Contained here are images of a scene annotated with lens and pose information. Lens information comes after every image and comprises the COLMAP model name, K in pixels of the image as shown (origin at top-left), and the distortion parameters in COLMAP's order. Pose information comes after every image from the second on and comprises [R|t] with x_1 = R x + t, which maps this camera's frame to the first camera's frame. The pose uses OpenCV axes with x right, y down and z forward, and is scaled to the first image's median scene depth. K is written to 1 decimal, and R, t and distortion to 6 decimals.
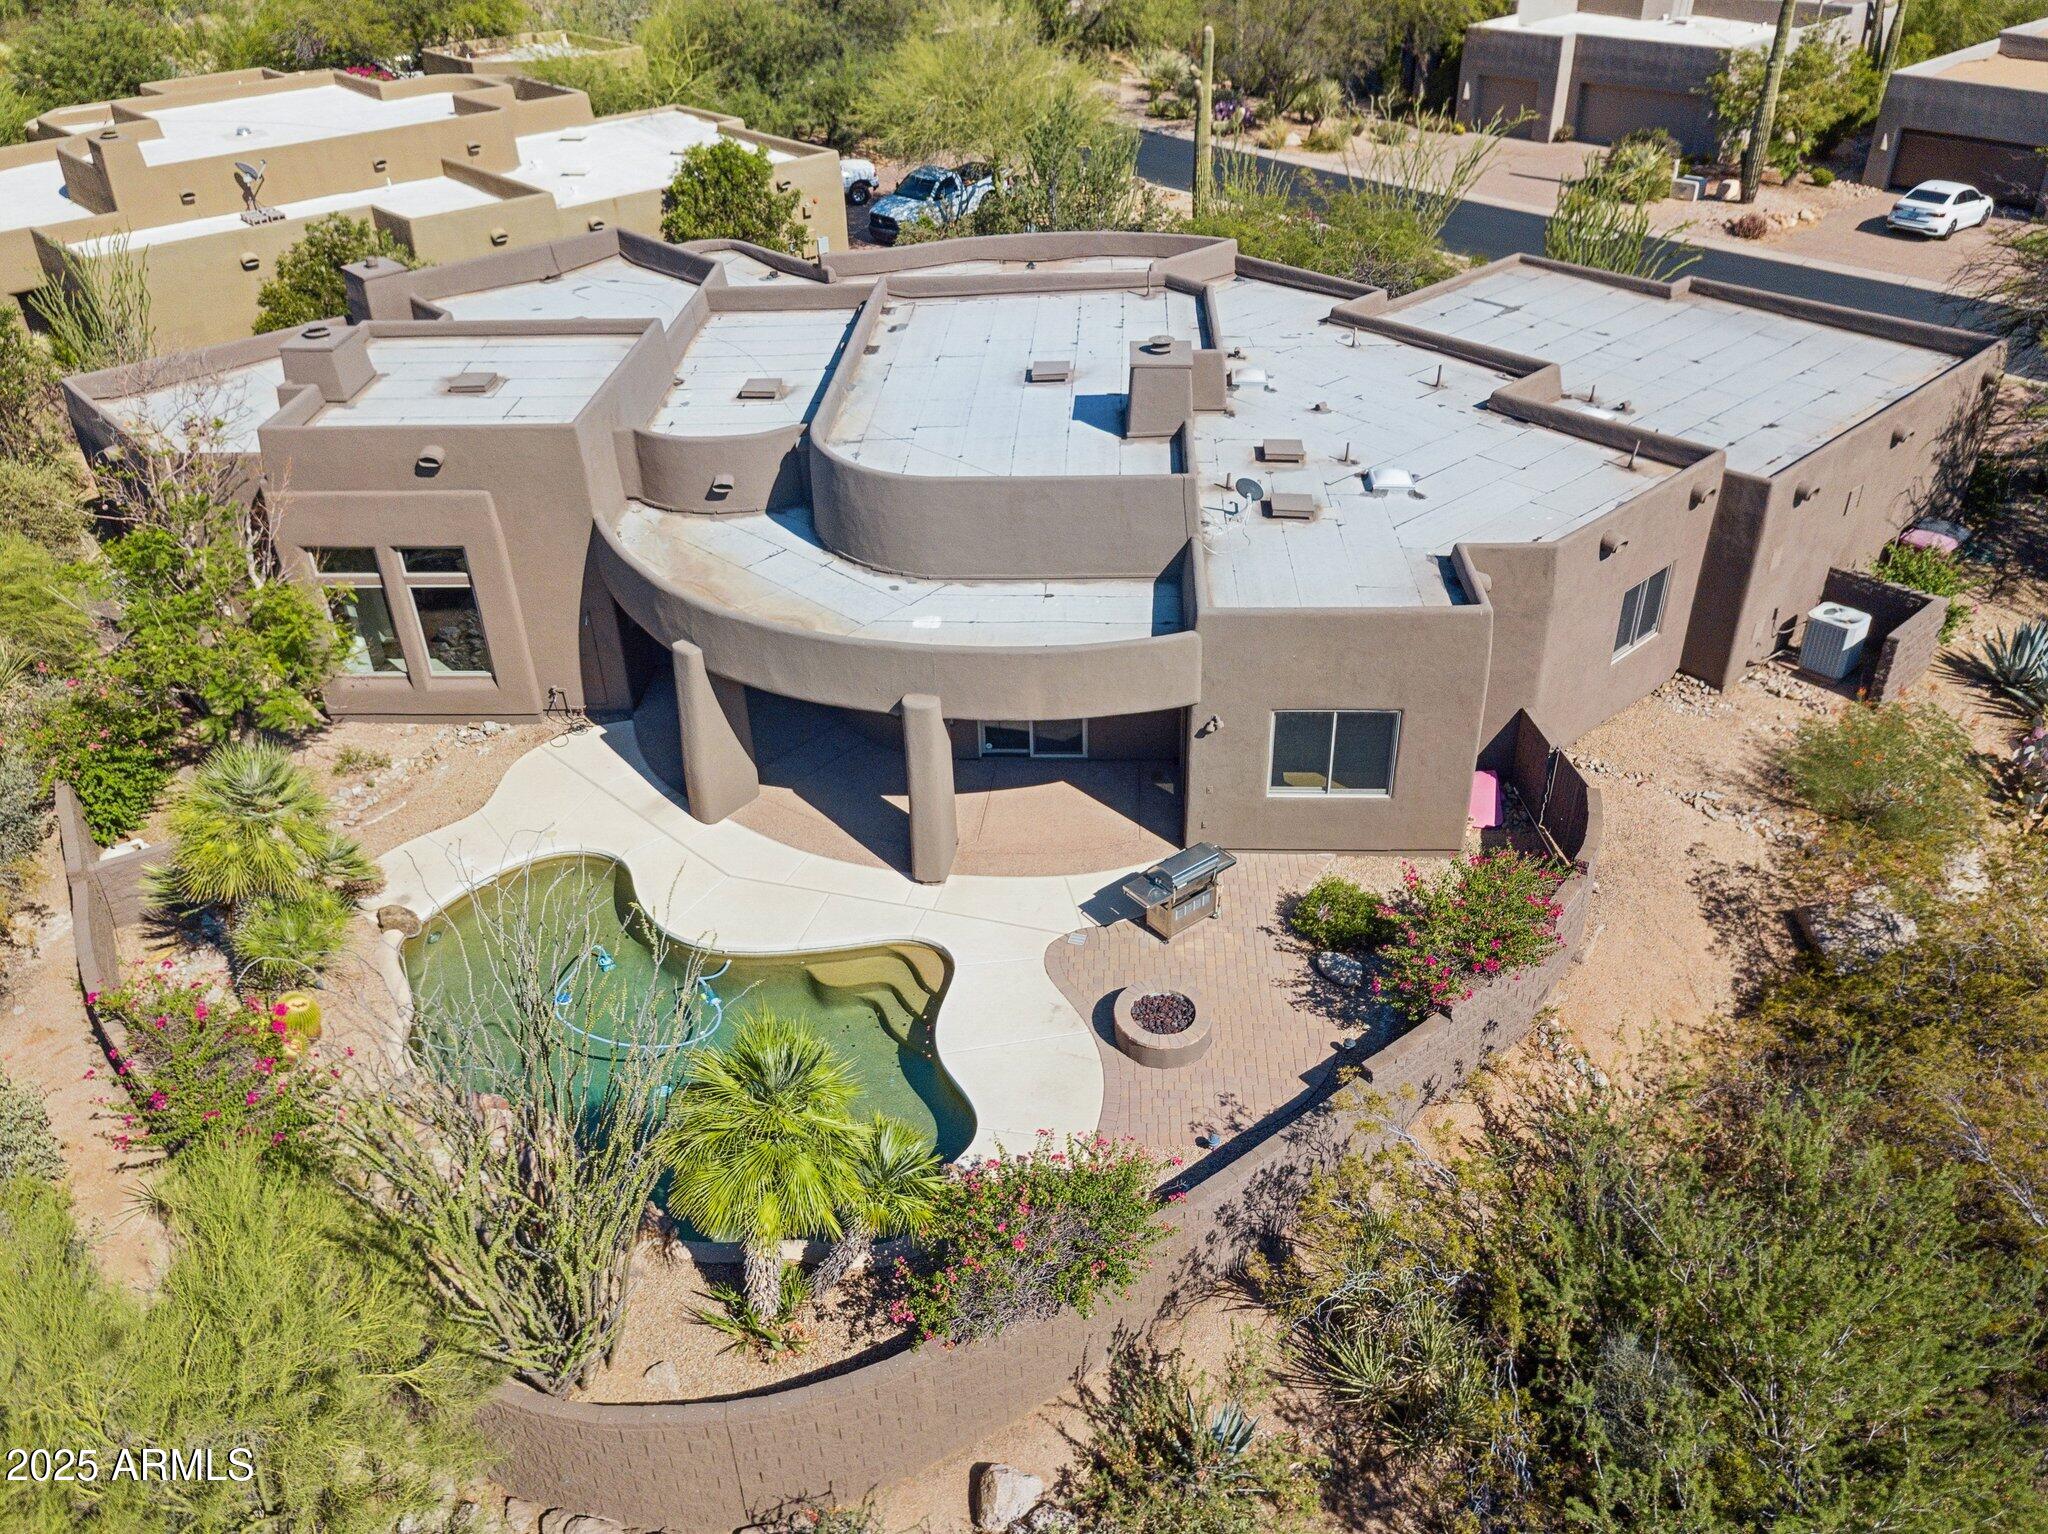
lens RADIAL K [[1528.9, 0, 1033.4], [0, 1528.9, 757.7], [0, 0, 1]] dist [0.004048, 0.001385]
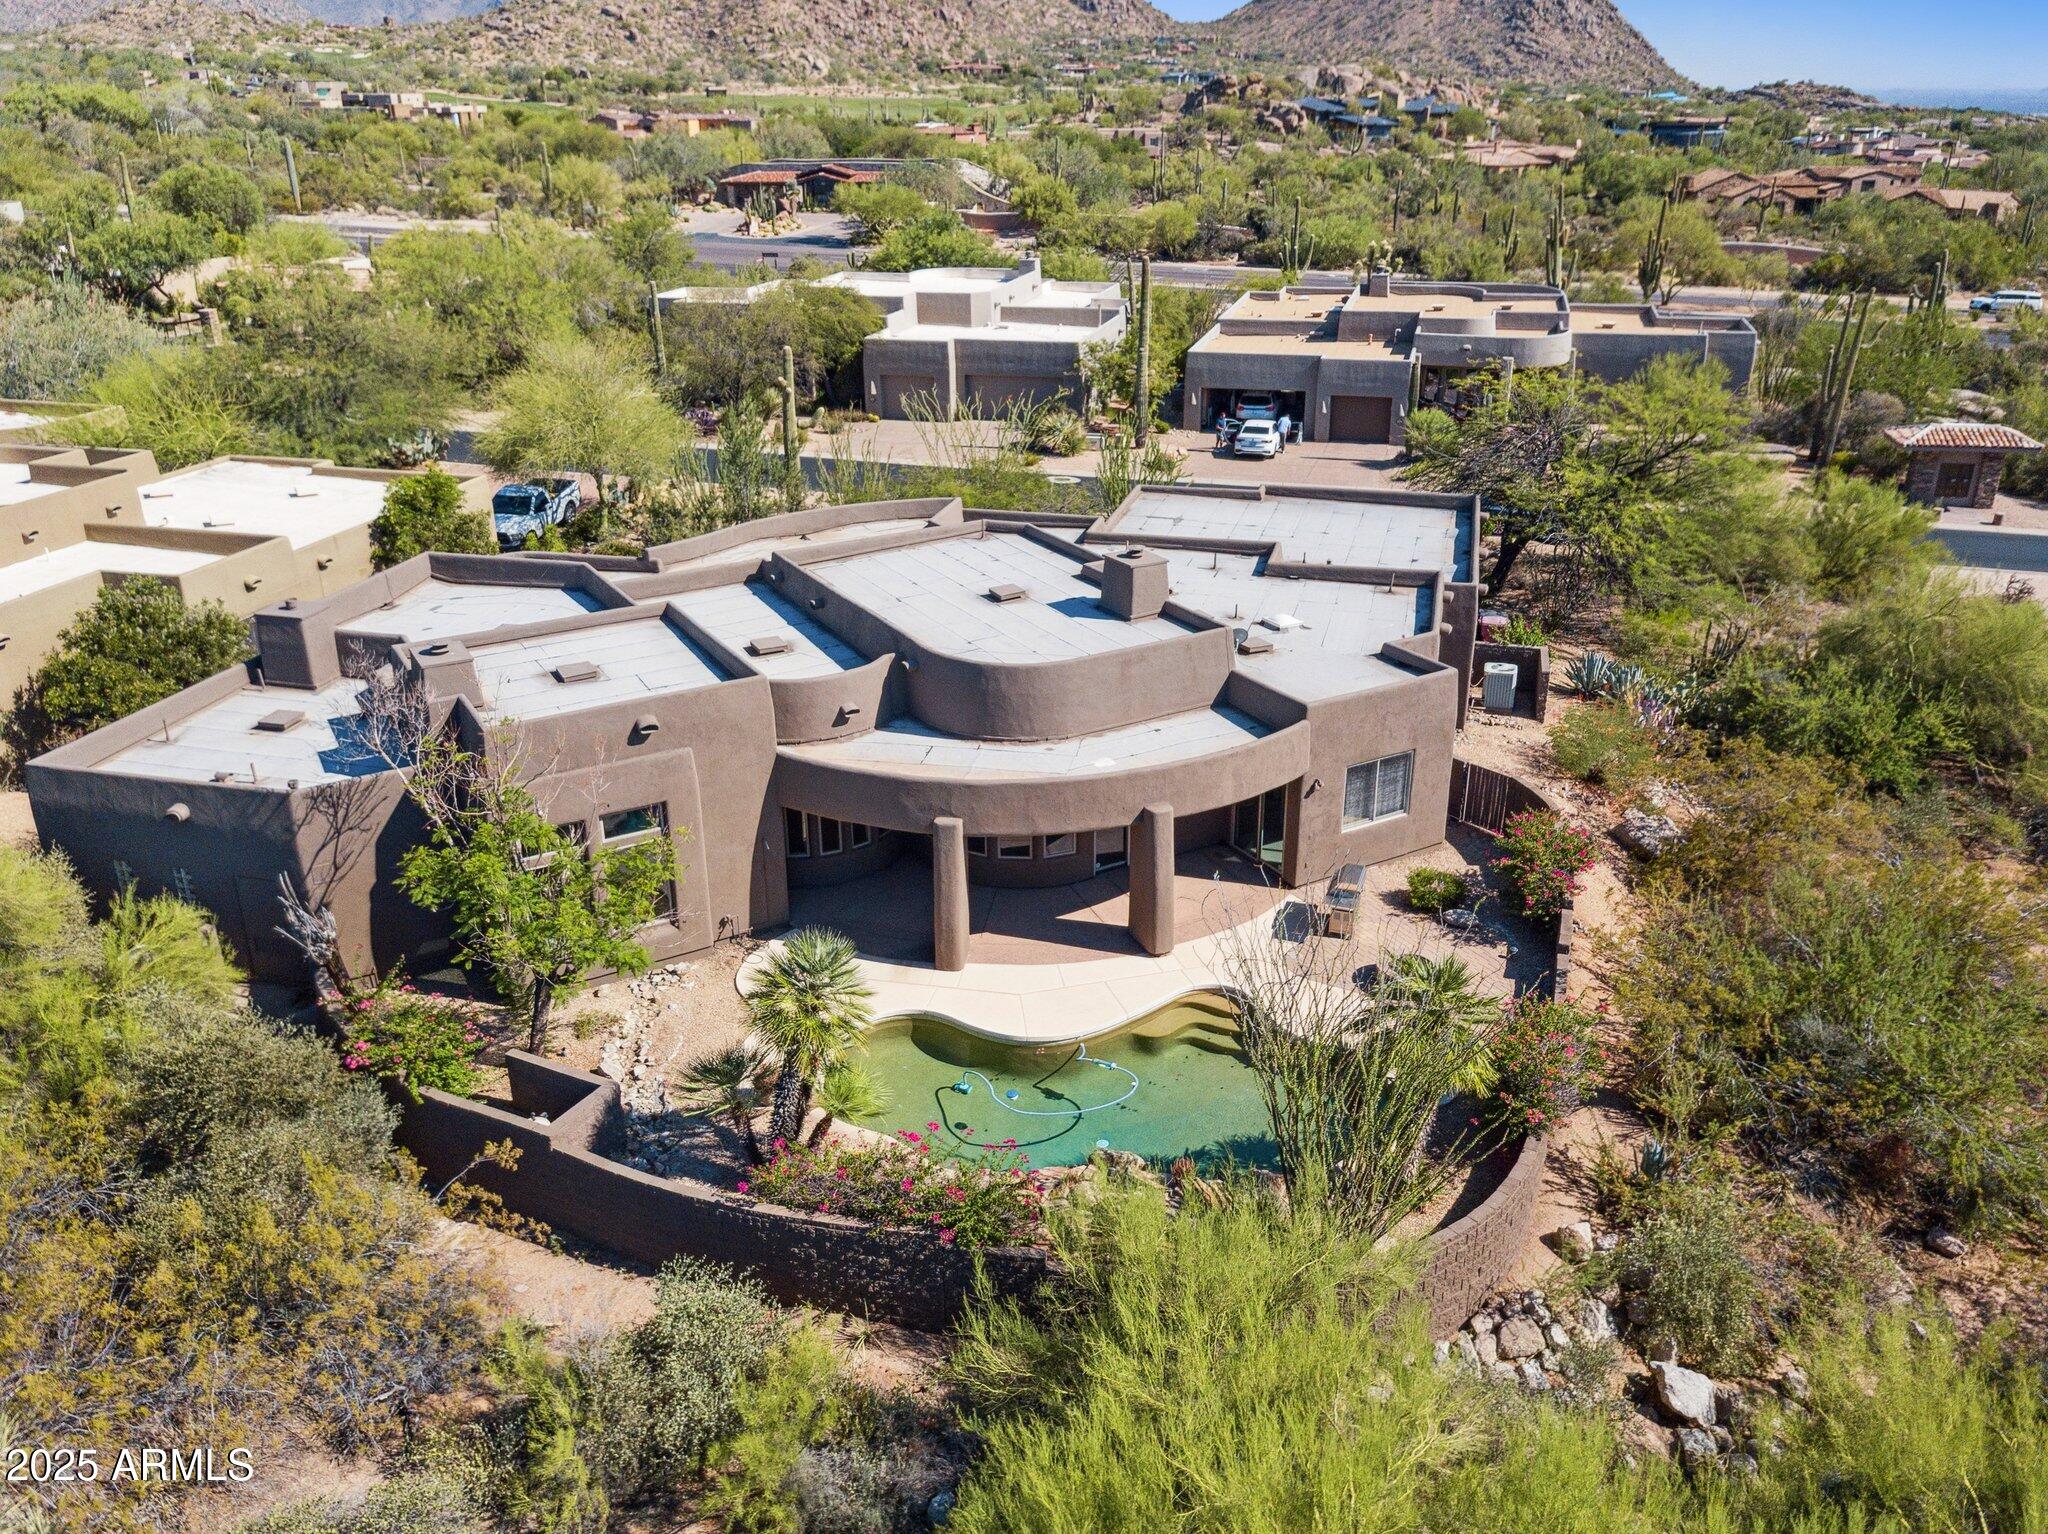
lens RADIAL K [[1528.9, 0, 1033.4], [0, 1528.9, 757.7], [0, 0, 1]] dist [0.004048, 0.001385]
pose [[0.846231, -0.192599, 0.496788, -0.653422], [0.280113, 0.953950, -0.107311, 0.025996], [-0.453243, 0.229967, 0.861212, -0.089514]]
